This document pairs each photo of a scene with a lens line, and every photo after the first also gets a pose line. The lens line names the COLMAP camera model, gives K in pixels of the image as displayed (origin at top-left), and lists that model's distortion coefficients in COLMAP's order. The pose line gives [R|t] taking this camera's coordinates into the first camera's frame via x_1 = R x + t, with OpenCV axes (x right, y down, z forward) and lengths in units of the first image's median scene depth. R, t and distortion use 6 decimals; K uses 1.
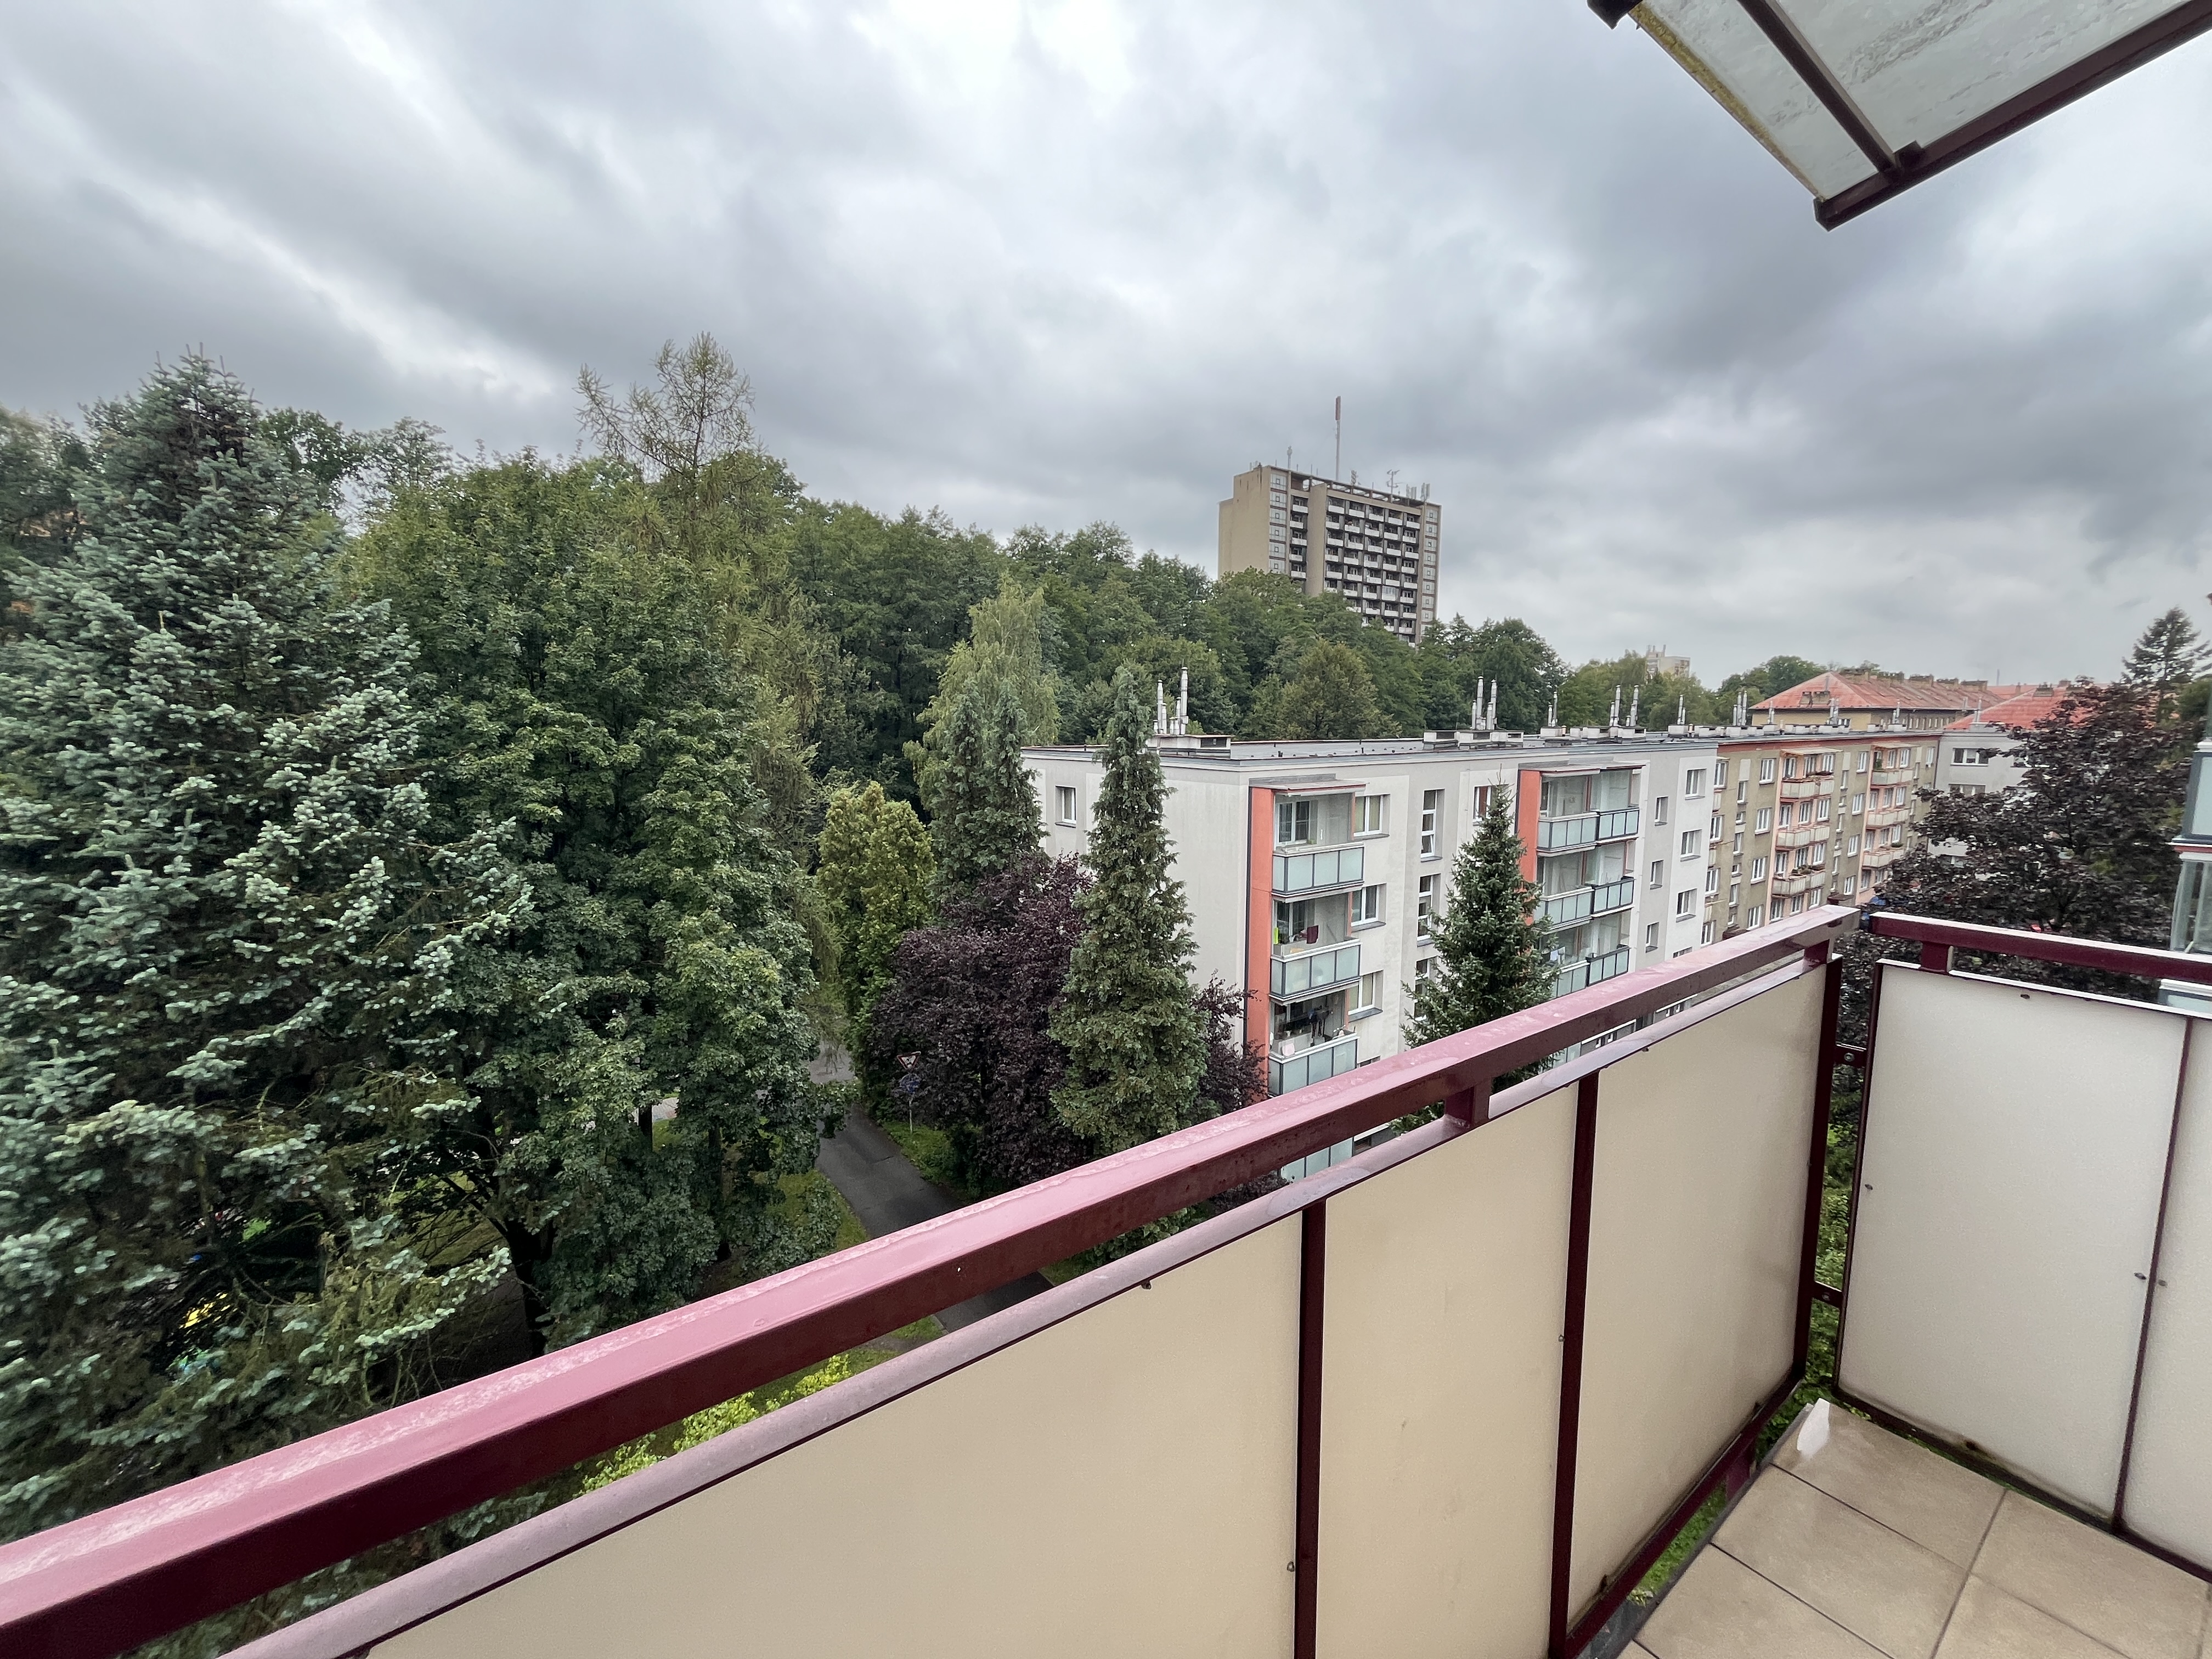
lens RADIAL K [[891.4, 0, 1095.0], [0, 891.4, 822.9], [0, 0, 1]] dist [-0.001519, 0.000228]
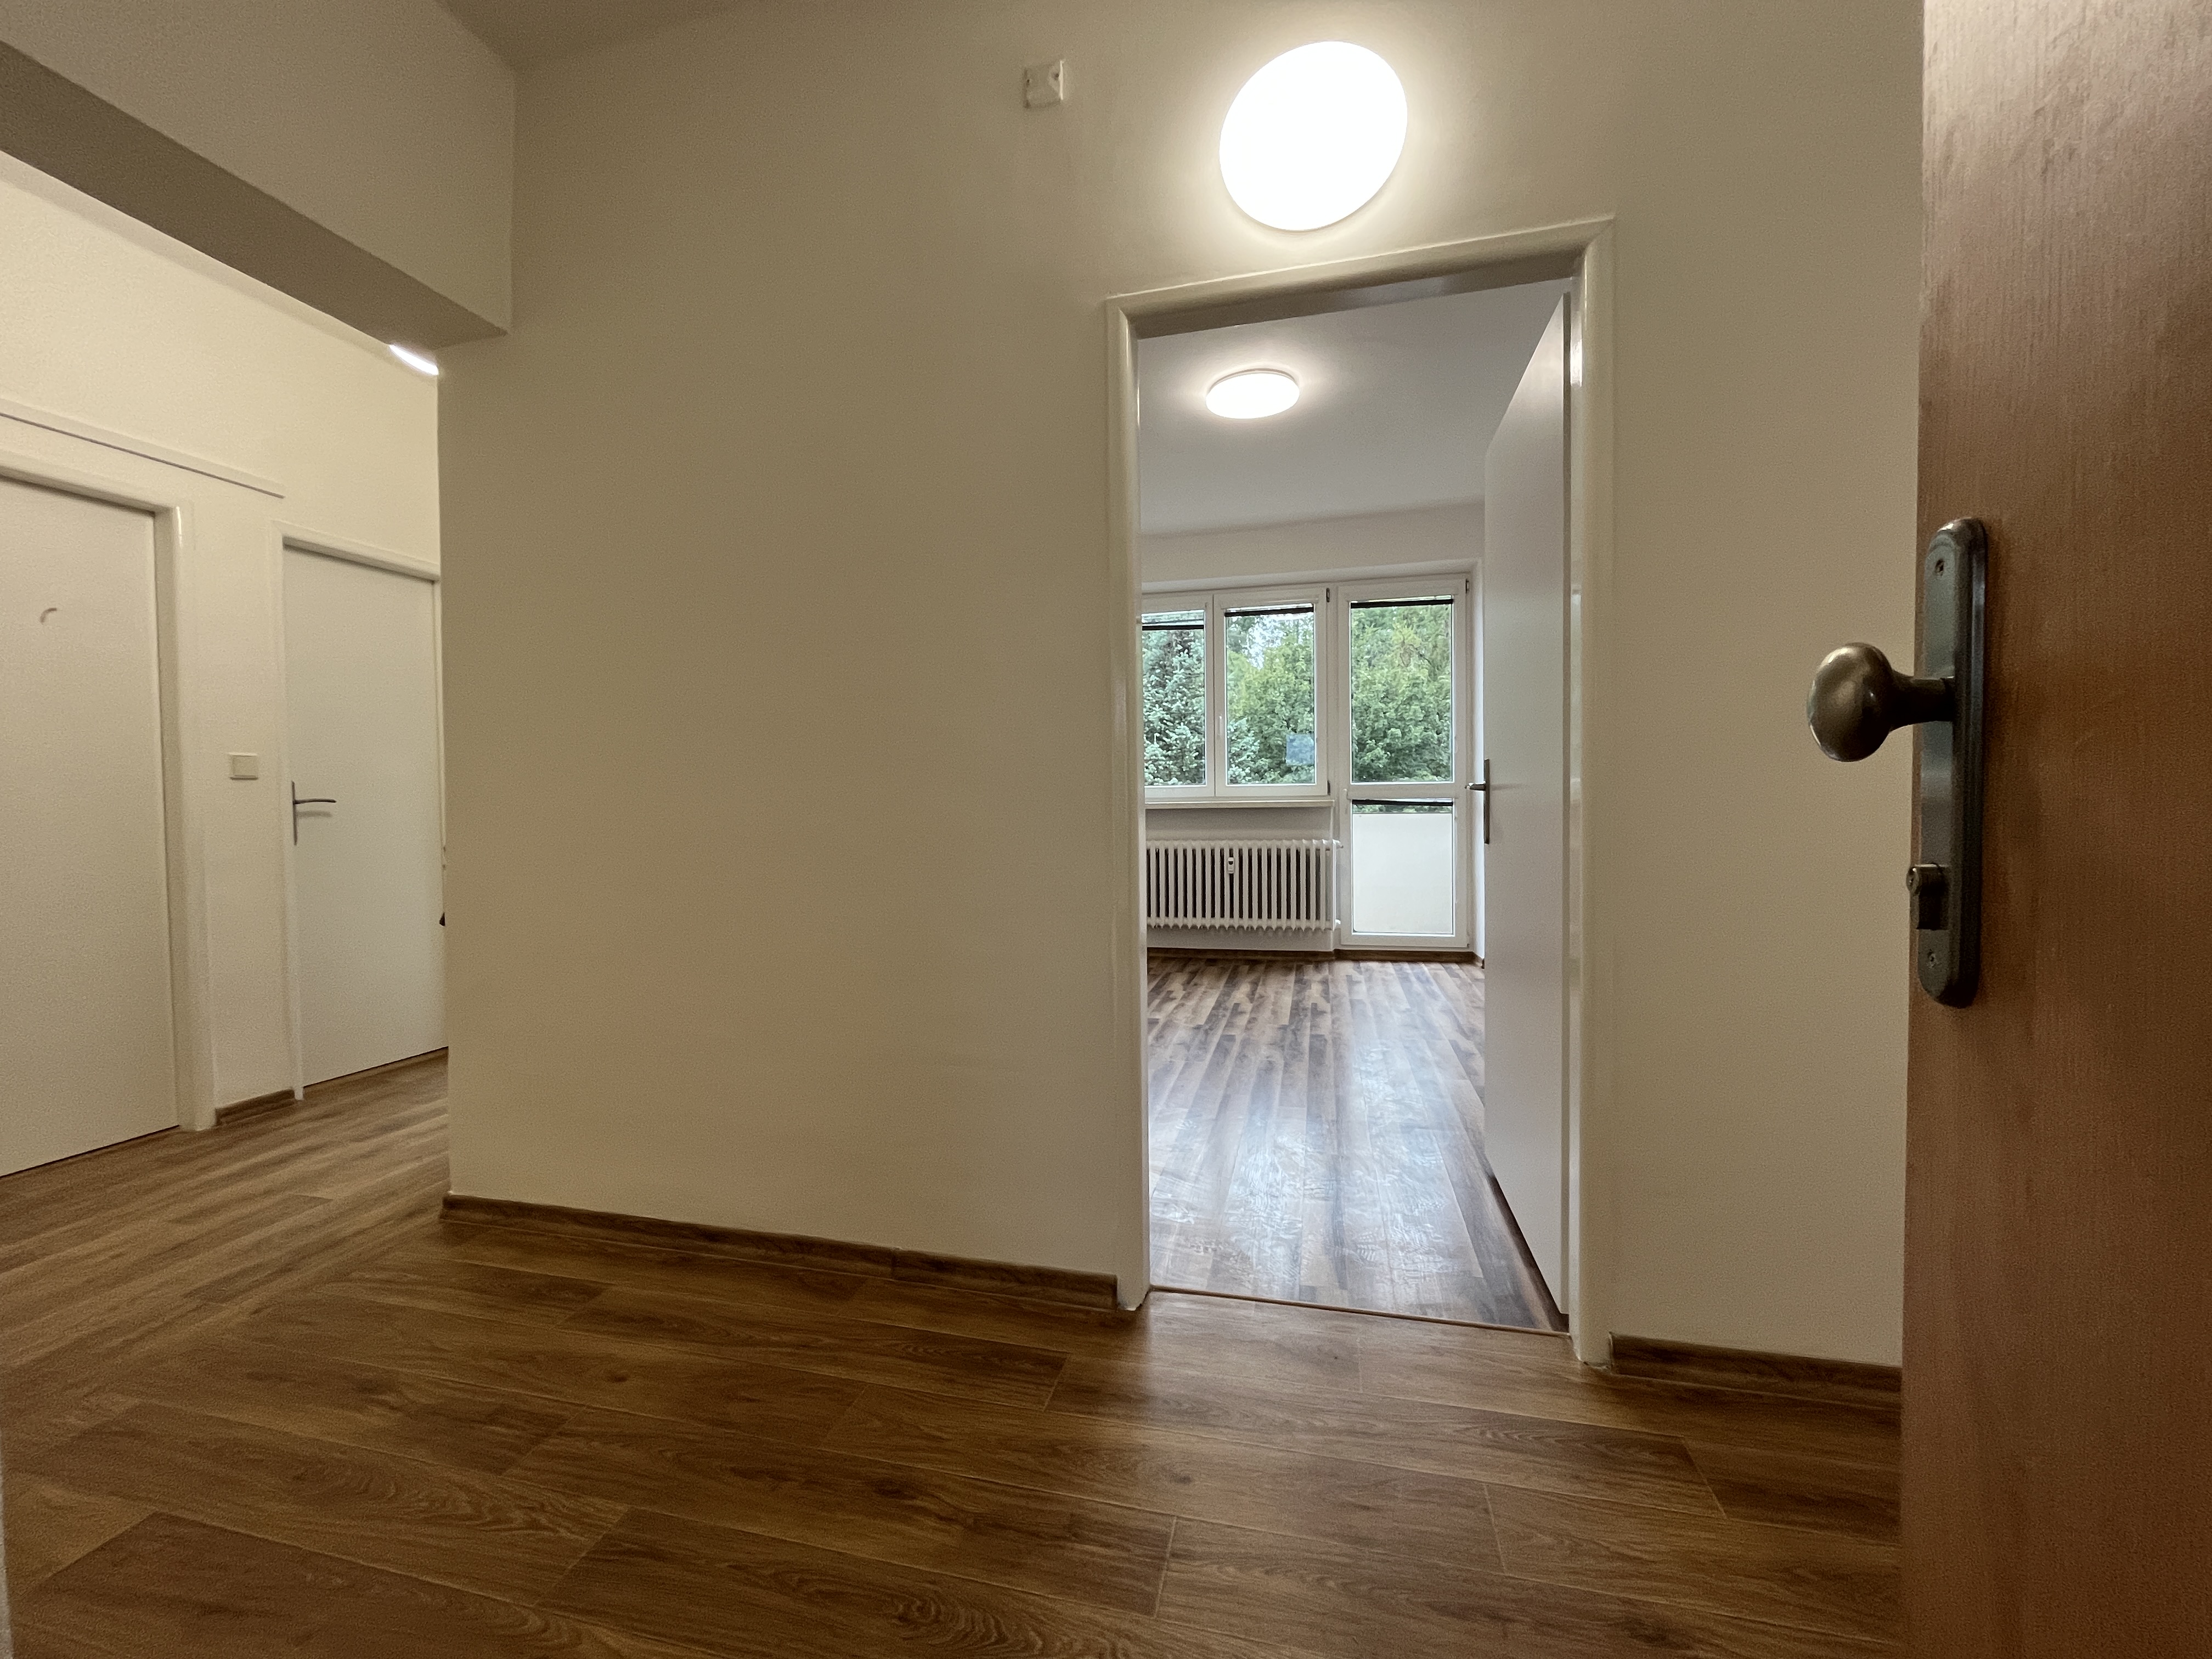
lens RADIAL K [[891.4, 0, 1103.1], [0, 891.4, 817.6], [0, 0, 1]] dist [-0.001519, 0.000228]
pose [[0.649551, 0.005762, -0.760296, 0.283079], [-0.077052, 0.995322, -0.058285, 0.054019], [0.756403, 0.096441, 0.646957, -0.260954]]
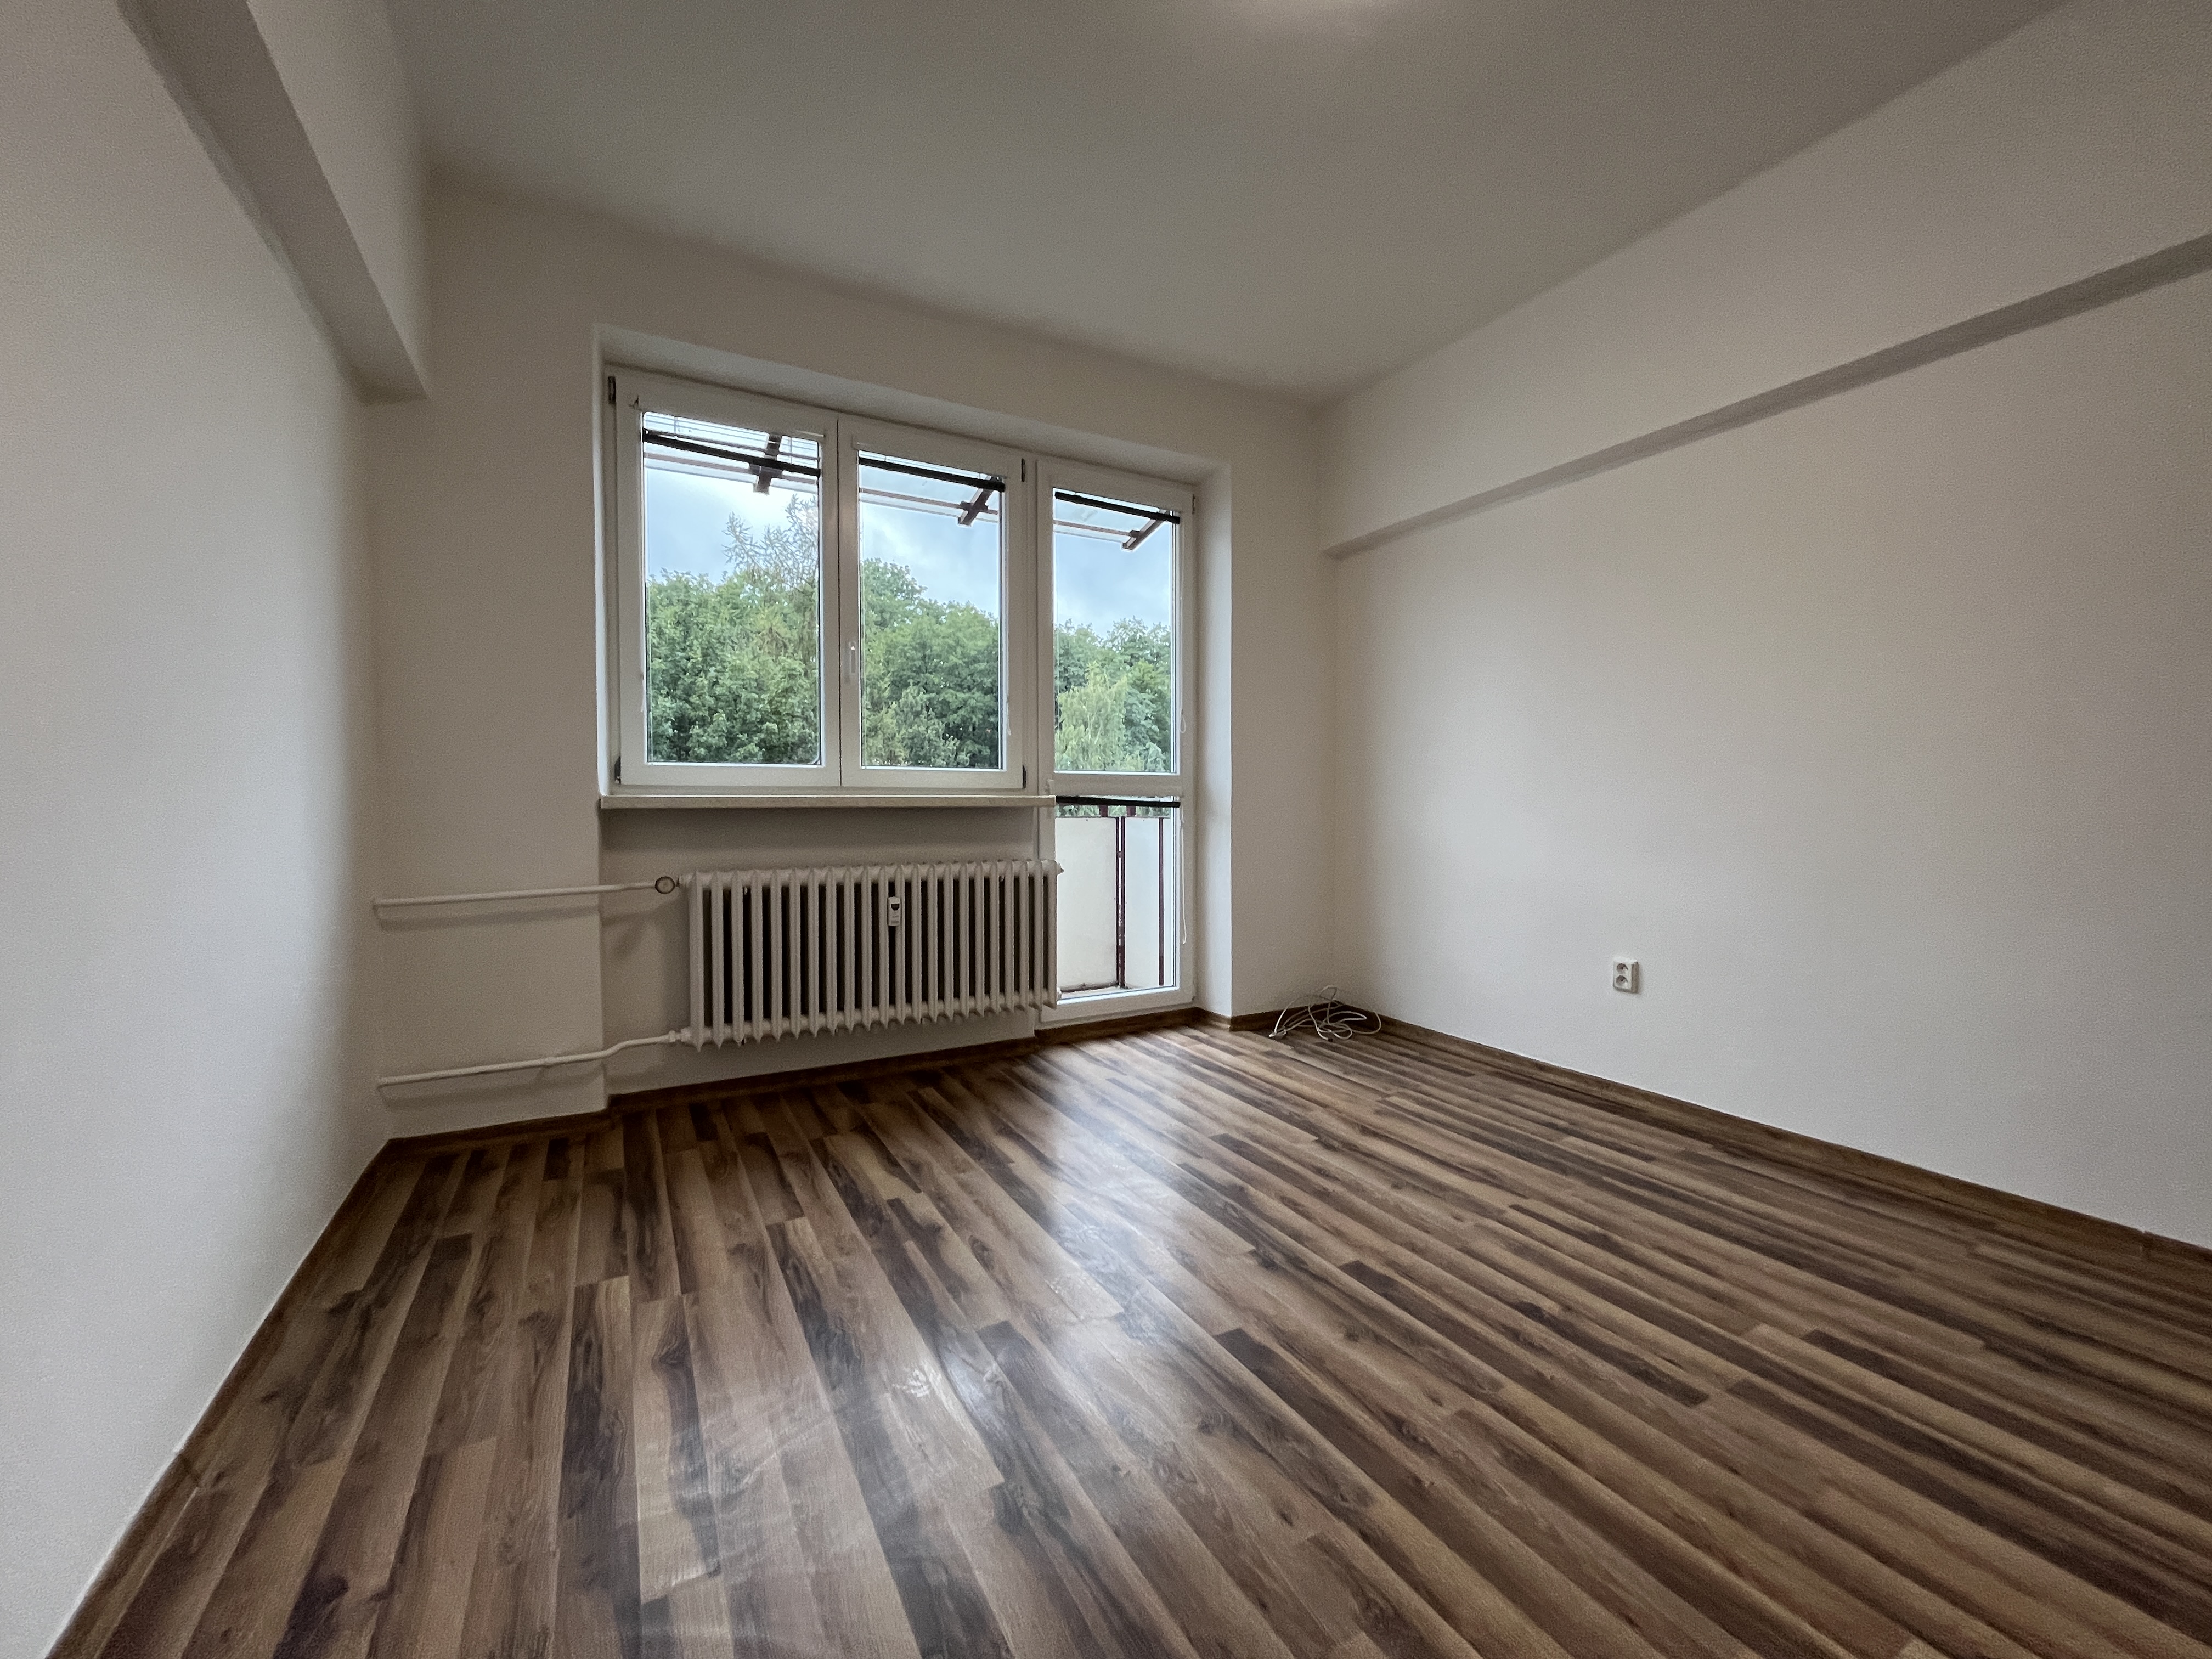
lens RADIAL K [[891.4, 0, 1097.6], [0, 891.4, 825.6], [0, 0, 1]] dist [-0.001519, 0.000228]
pose [[0.992249, 0.003438, -0.124217, 0.125400], [-0.014714, 0.995835, -0.089977, 0.046987], [0.123390, 0.091107, 0.988167, -0.185577]]
